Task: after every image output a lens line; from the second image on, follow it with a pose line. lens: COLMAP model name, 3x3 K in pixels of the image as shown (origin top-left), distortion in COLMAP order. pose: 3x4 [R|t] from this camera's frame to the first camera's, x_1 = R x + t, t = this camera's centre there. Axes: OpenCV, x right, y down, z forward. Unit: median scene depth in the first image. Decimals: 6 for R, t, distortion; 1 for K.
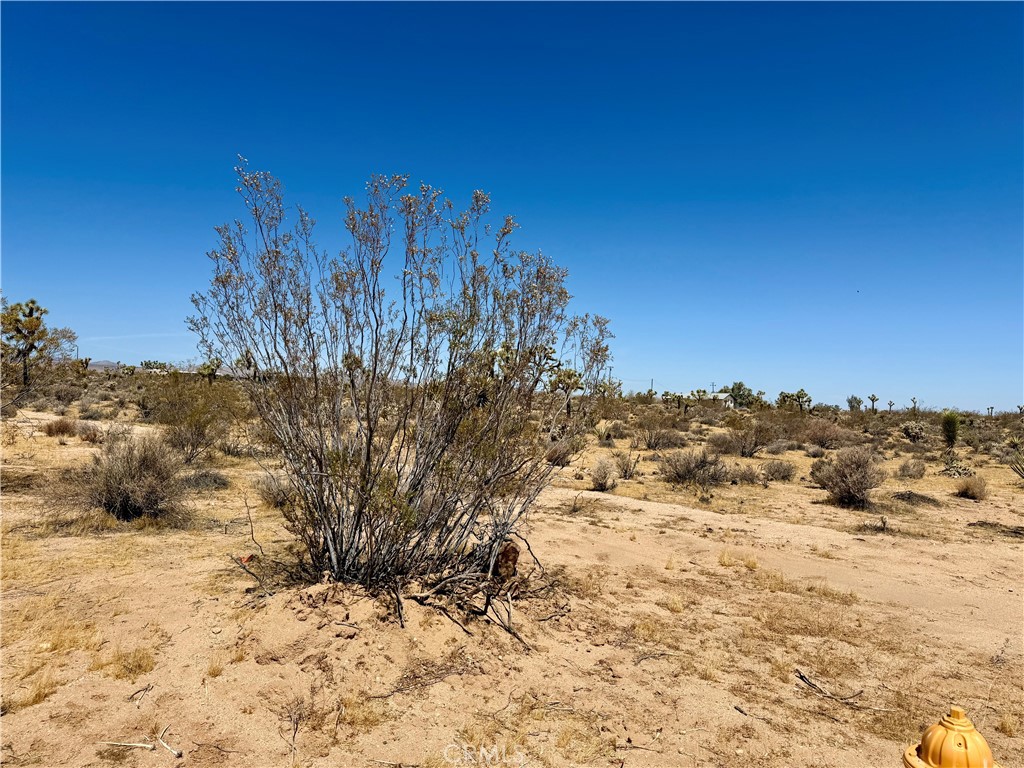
lens RADIAL K [[713.2, 0, 515.7], [0, 713.2, 382.3], [0, 0, 1]] dist [0.078817, -0.104386]
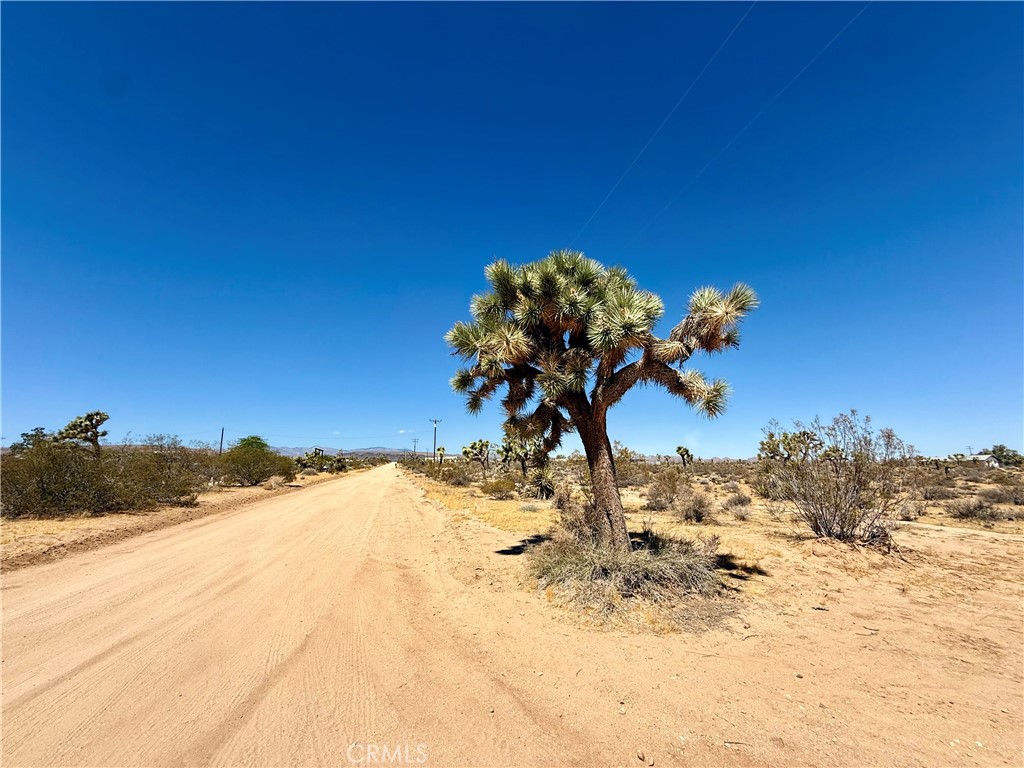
lens RADIAL K [[406.3, 0, 506.8], [0, 406.3, 377.4], [0, 0, 1]] dist [-0.008686, 0.002456]
pose [[0.836595, -0.155516, -0.525284, -0.115016], [0.045544, 0.975284, -0.216208, -0.027851], [0.545926, 0.156955, 0.823001, -0.404094]]
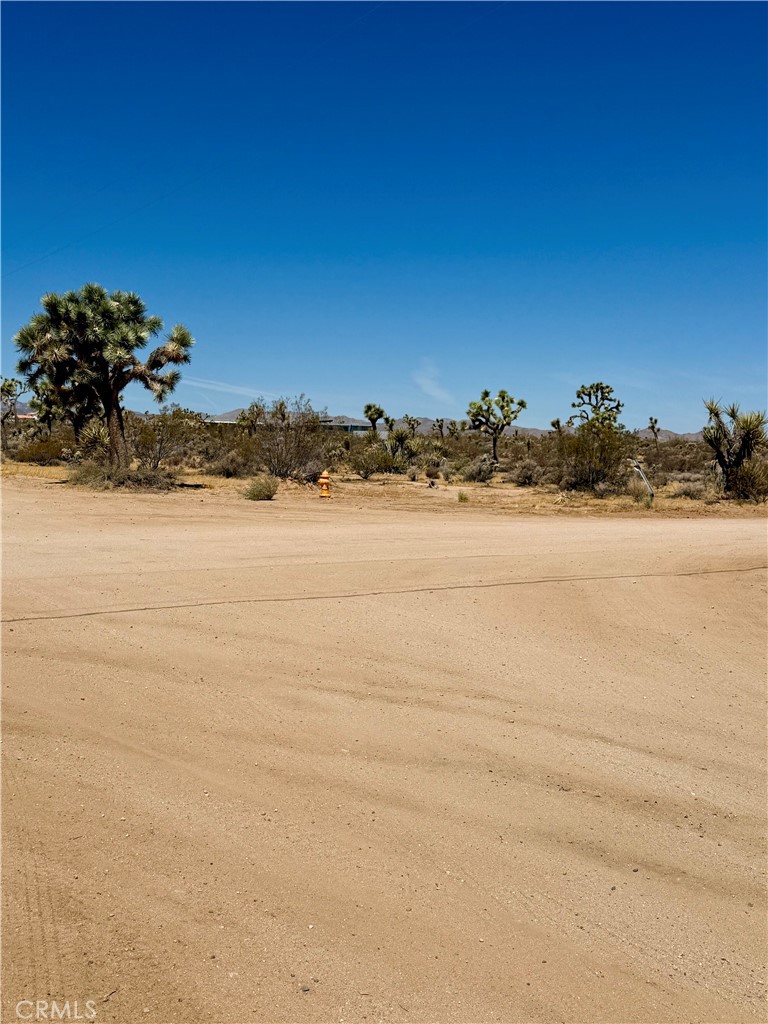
lens RADIAL K [[1097.7, 0, 385.4], [0, 1097.7, 513.3], [0, 0, 1]] dist [0.152825, 0.000000]
pose [[0.961087, -0.000984, -0.276243, 0.761826], [0.022383, 0.996983, 0.074323, -0.003601], [0.275336, -0.077614, 0.958210, -1.793573]]
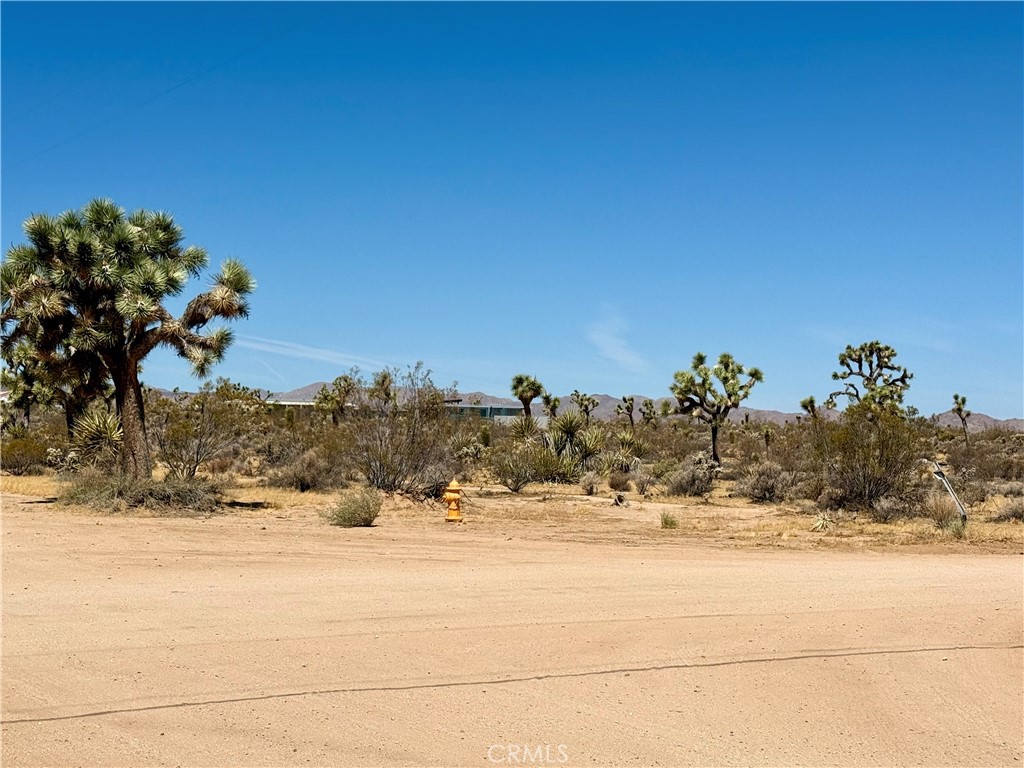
lens RADIAL K [[1704.2, 0, 526.3], [0, 1704.2, 399.1], [0, 0, 1]] dist [0.161502, 0.000000]
pose [[0.958218, -0.028205, -0.284644, 0.758513], [0.026415, 0.999600, -0.010126, -0.007423], [0.284815, 0.002184, 0.958580, -1.799369]]
